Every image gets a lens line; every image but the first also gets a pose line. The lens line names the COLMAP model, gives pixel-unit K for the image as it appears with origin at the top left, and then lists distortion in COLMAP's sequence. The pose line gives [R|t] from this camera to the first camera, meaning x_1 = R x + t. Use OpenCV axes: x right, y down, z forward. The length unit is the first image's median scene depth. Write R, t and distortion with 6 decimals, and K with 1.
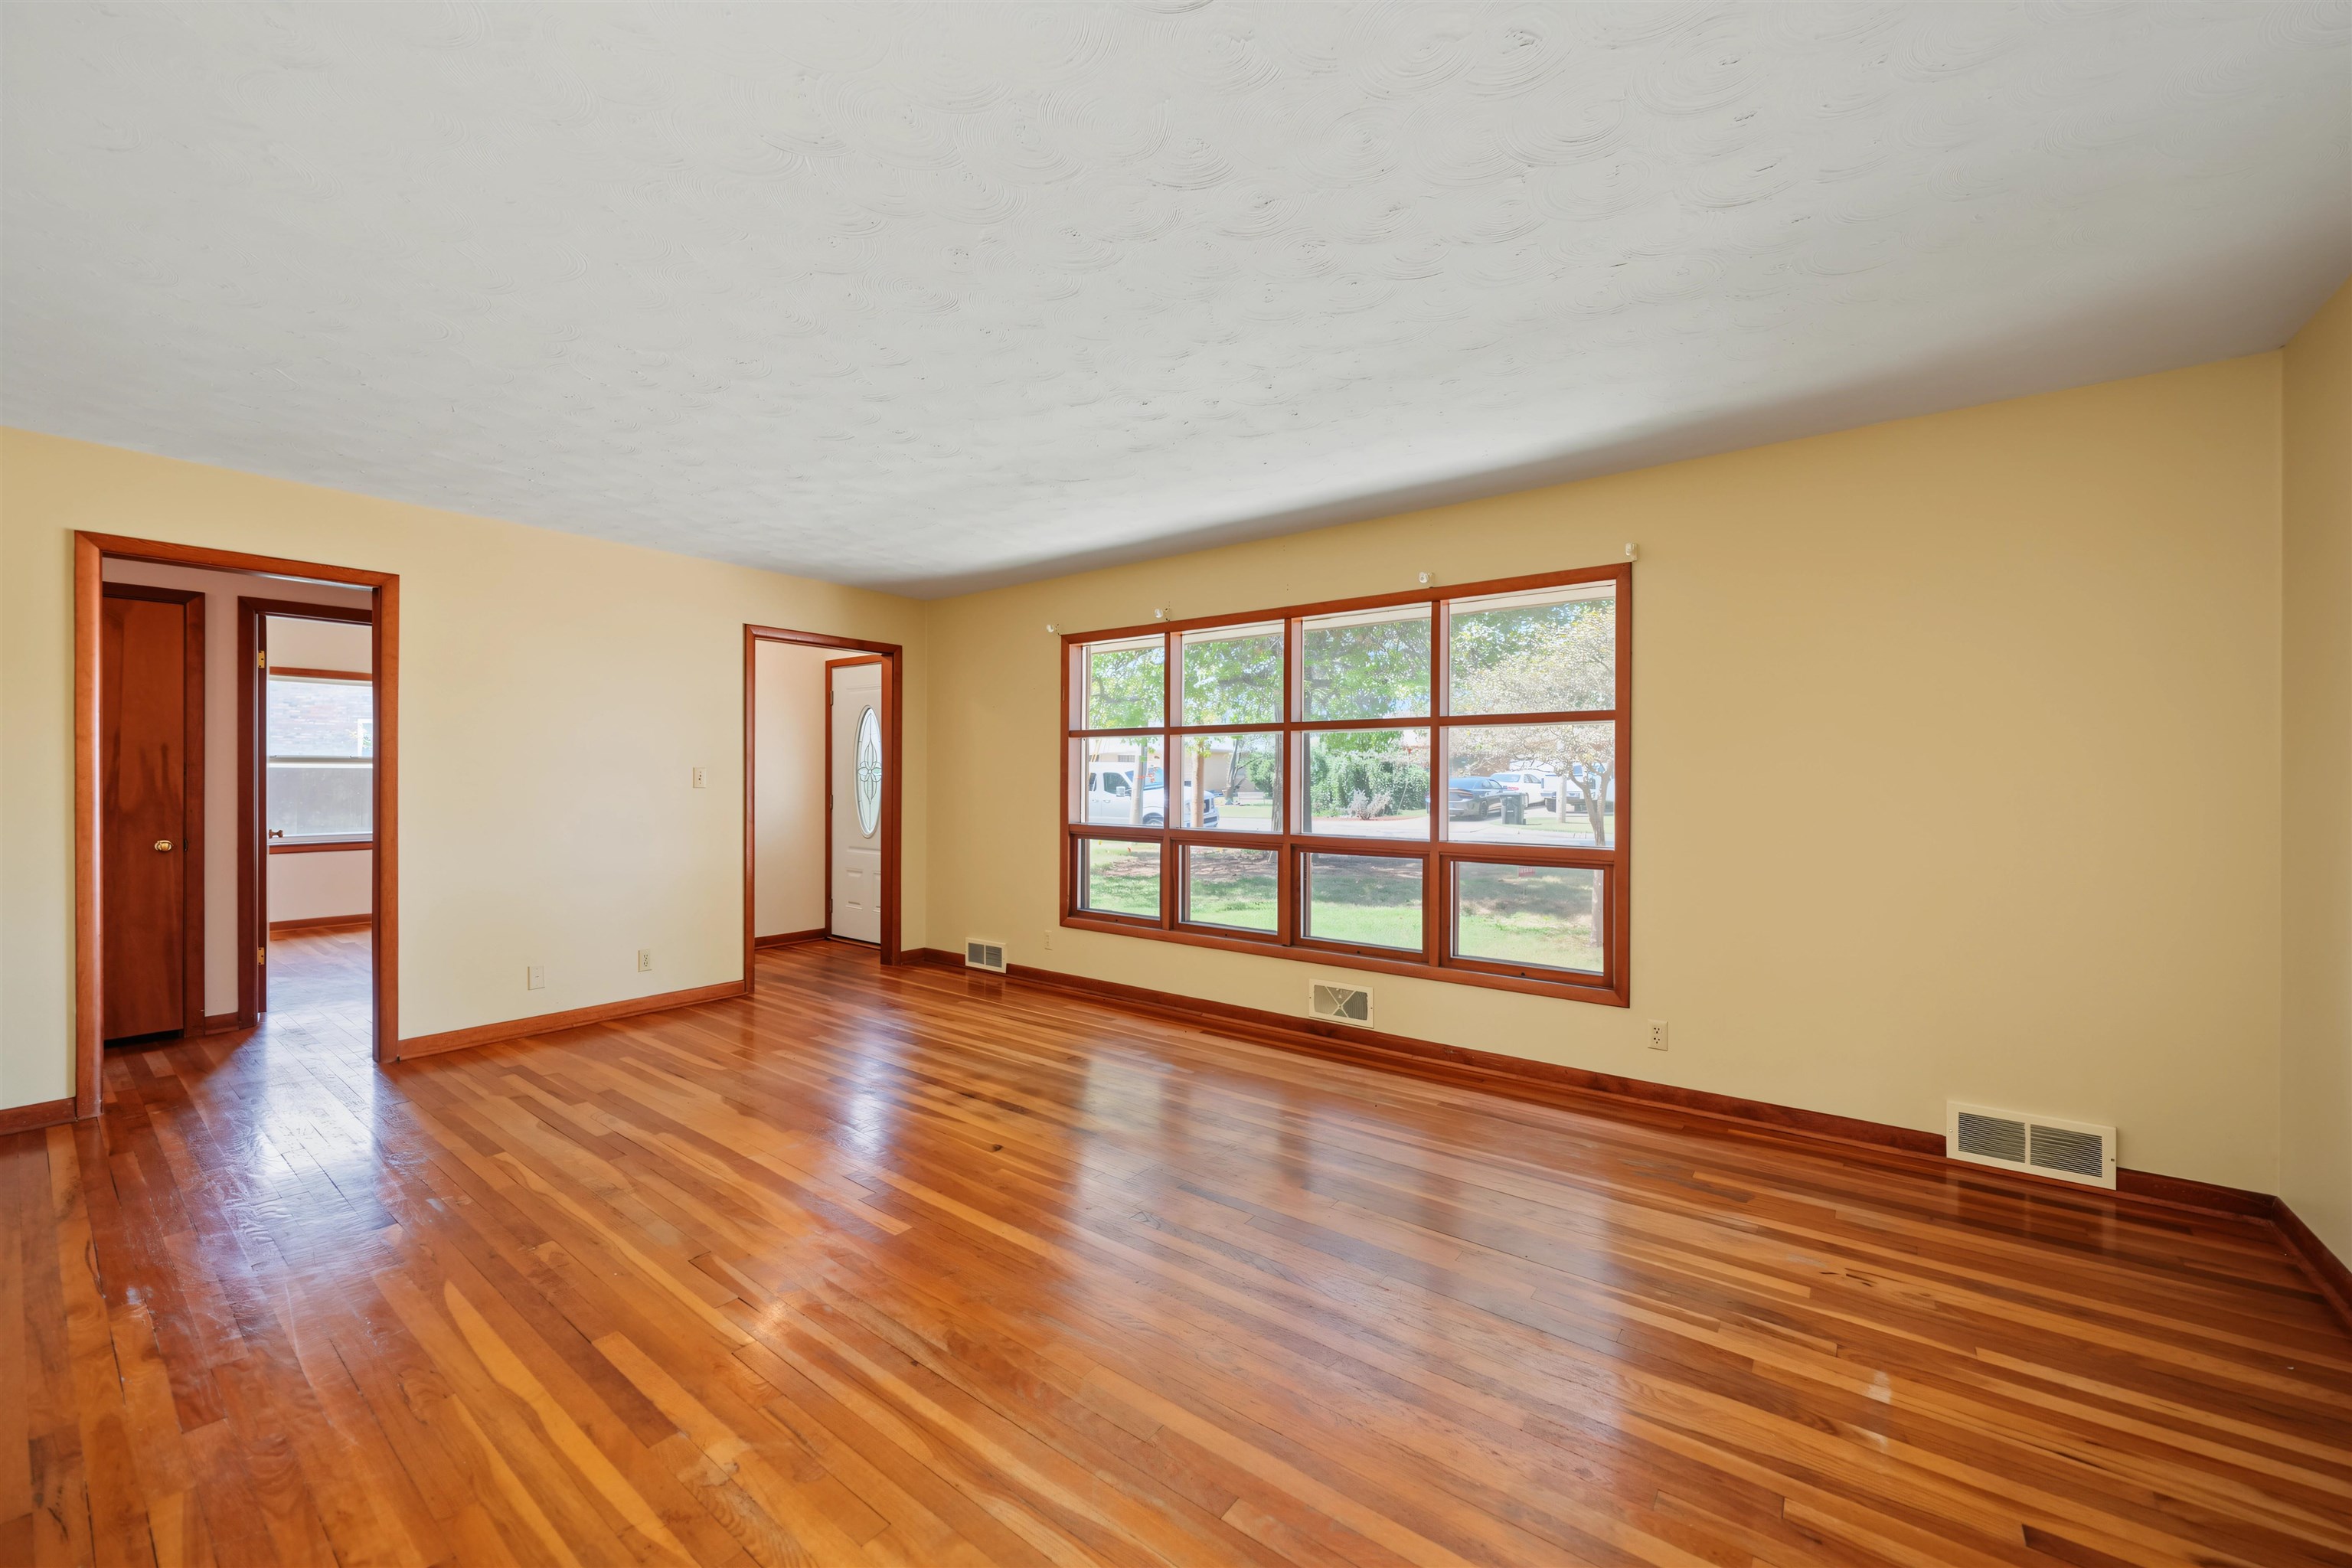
lens RADIAL K [[945.2, 0, 1183.5], [0, 945.2, 774.2], [0, 0, 1]] dist [-0.001664, -0.000323]
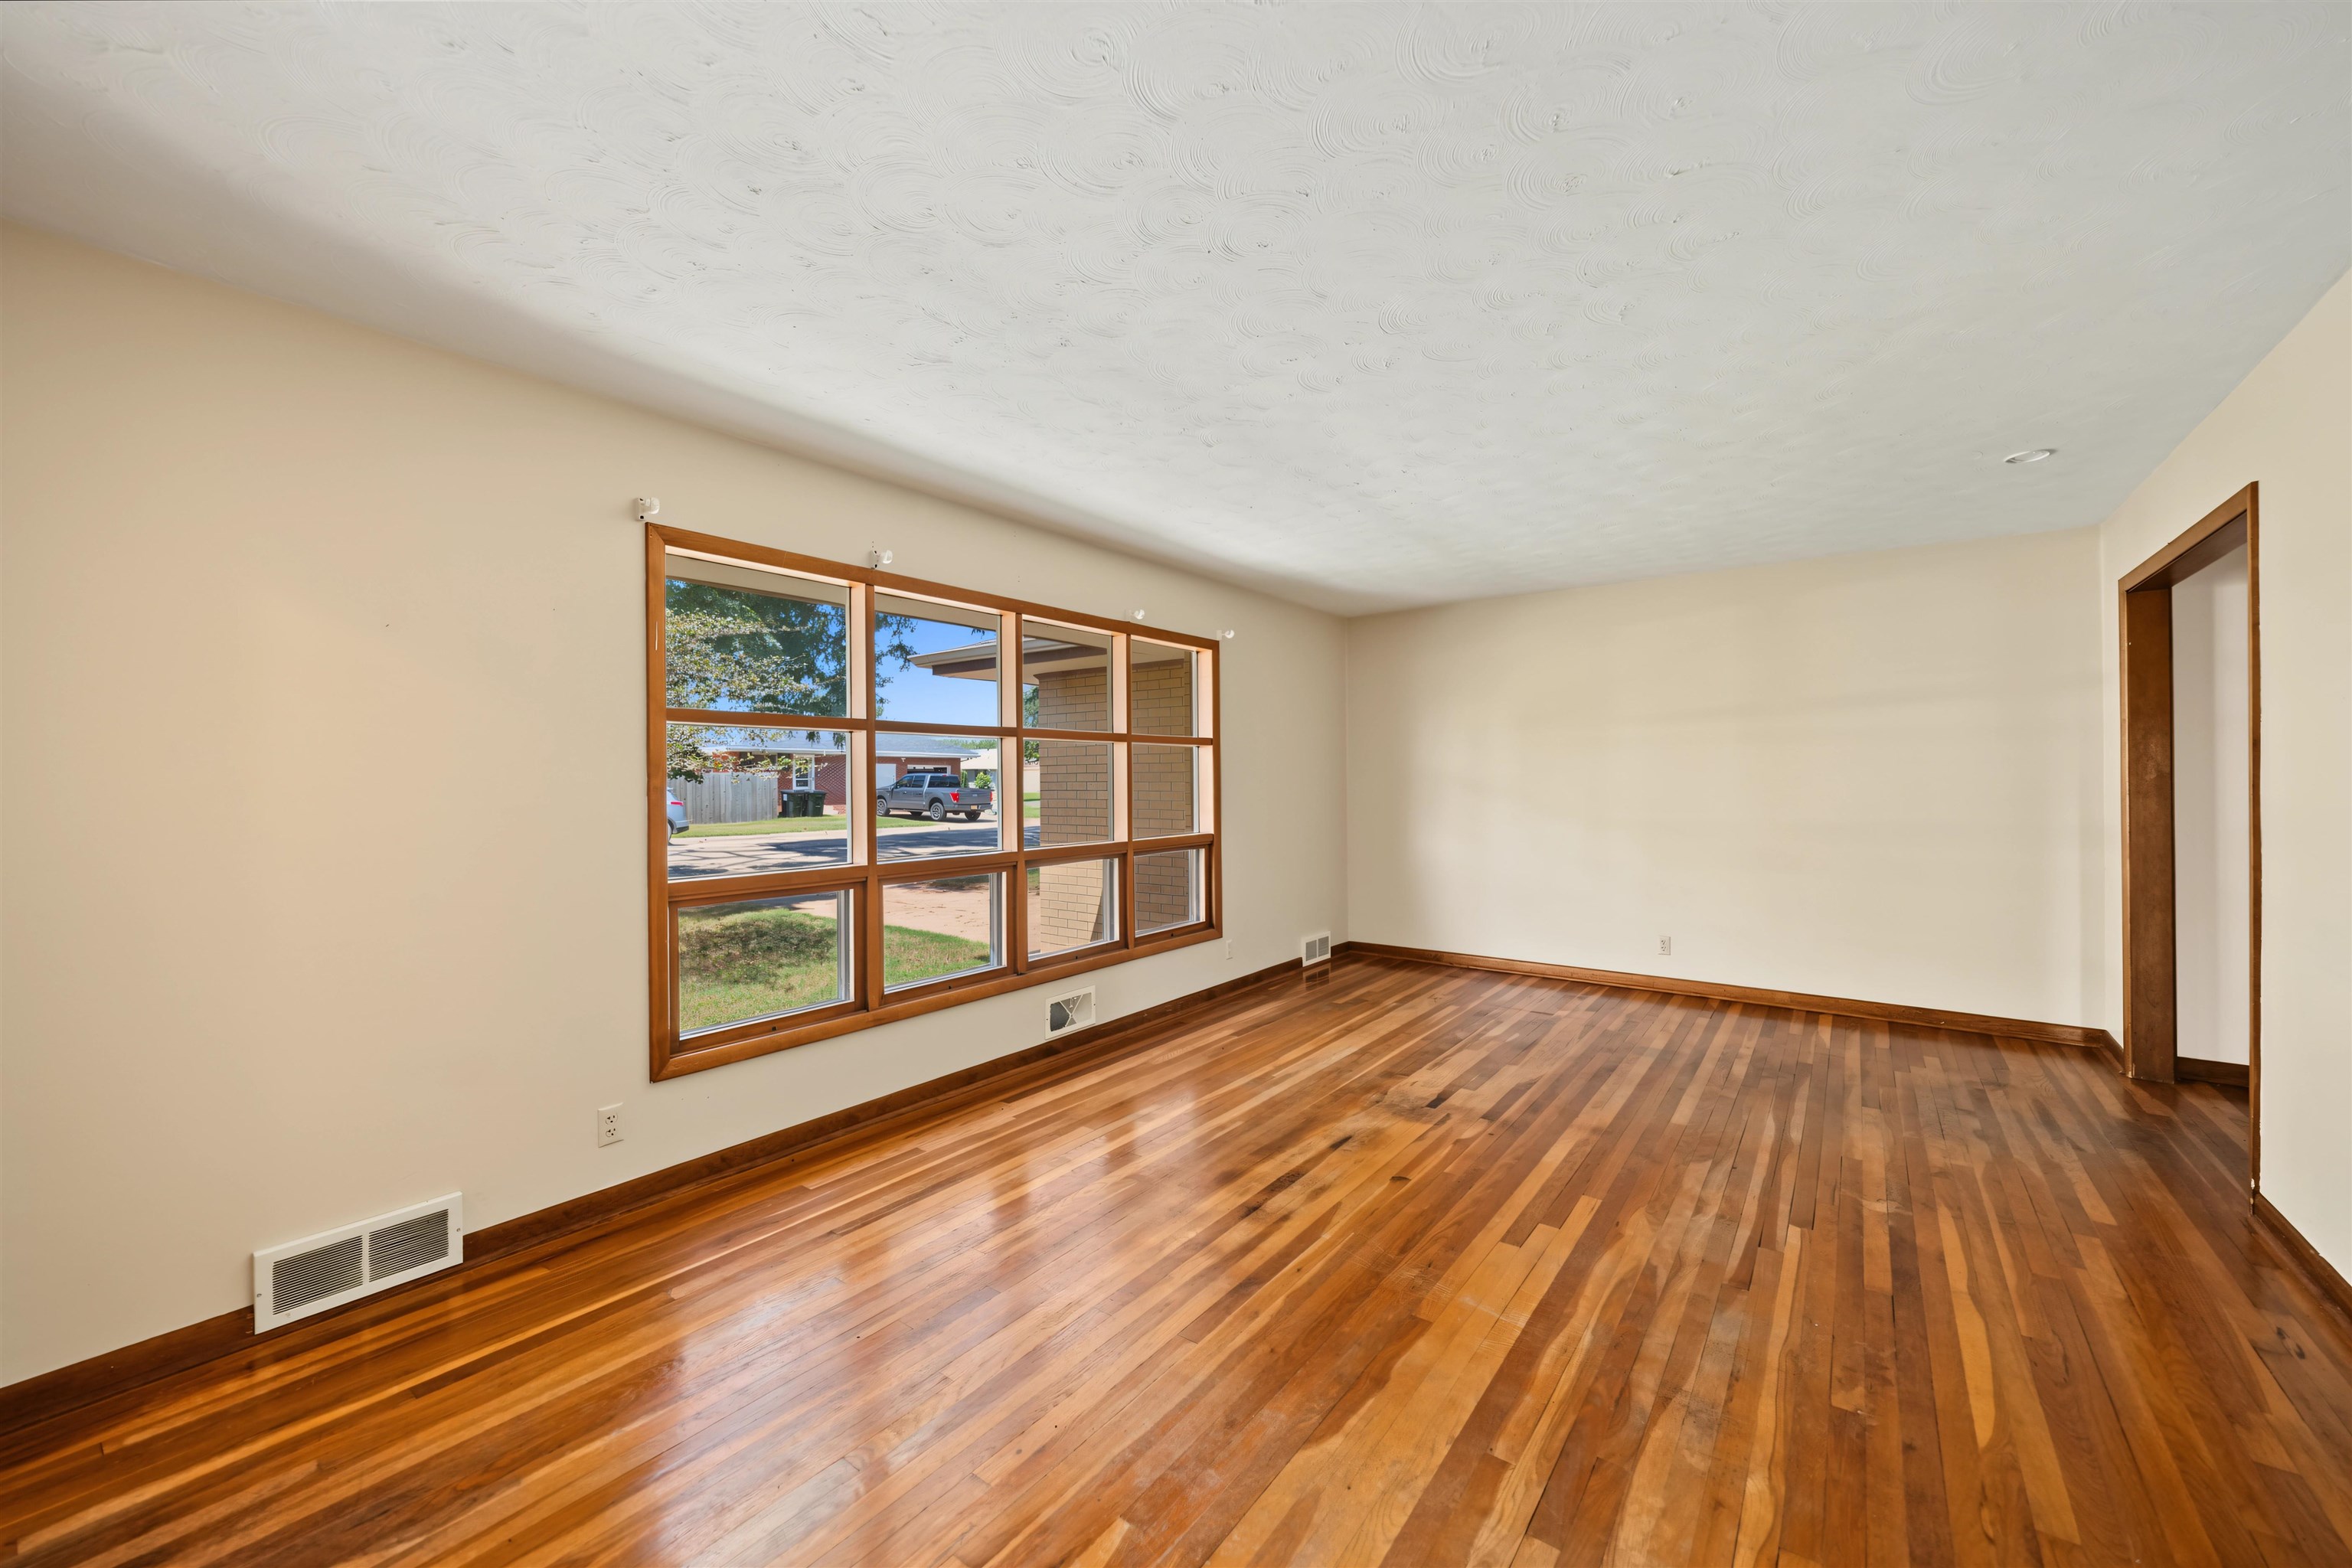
lens RADIAL K [[945.2, 0, 1183.5], [0, 945.2, 774.2], [0, 0, 1]] dist [-0.001664, -0.000323]
pose [[-0.053197, 0.001311, 0.998583, -1.015851], [0.003731, 0.999992, -0.001114, -0.009166], [-0.998577, 0.003666, -0.053202, 1.133339]]
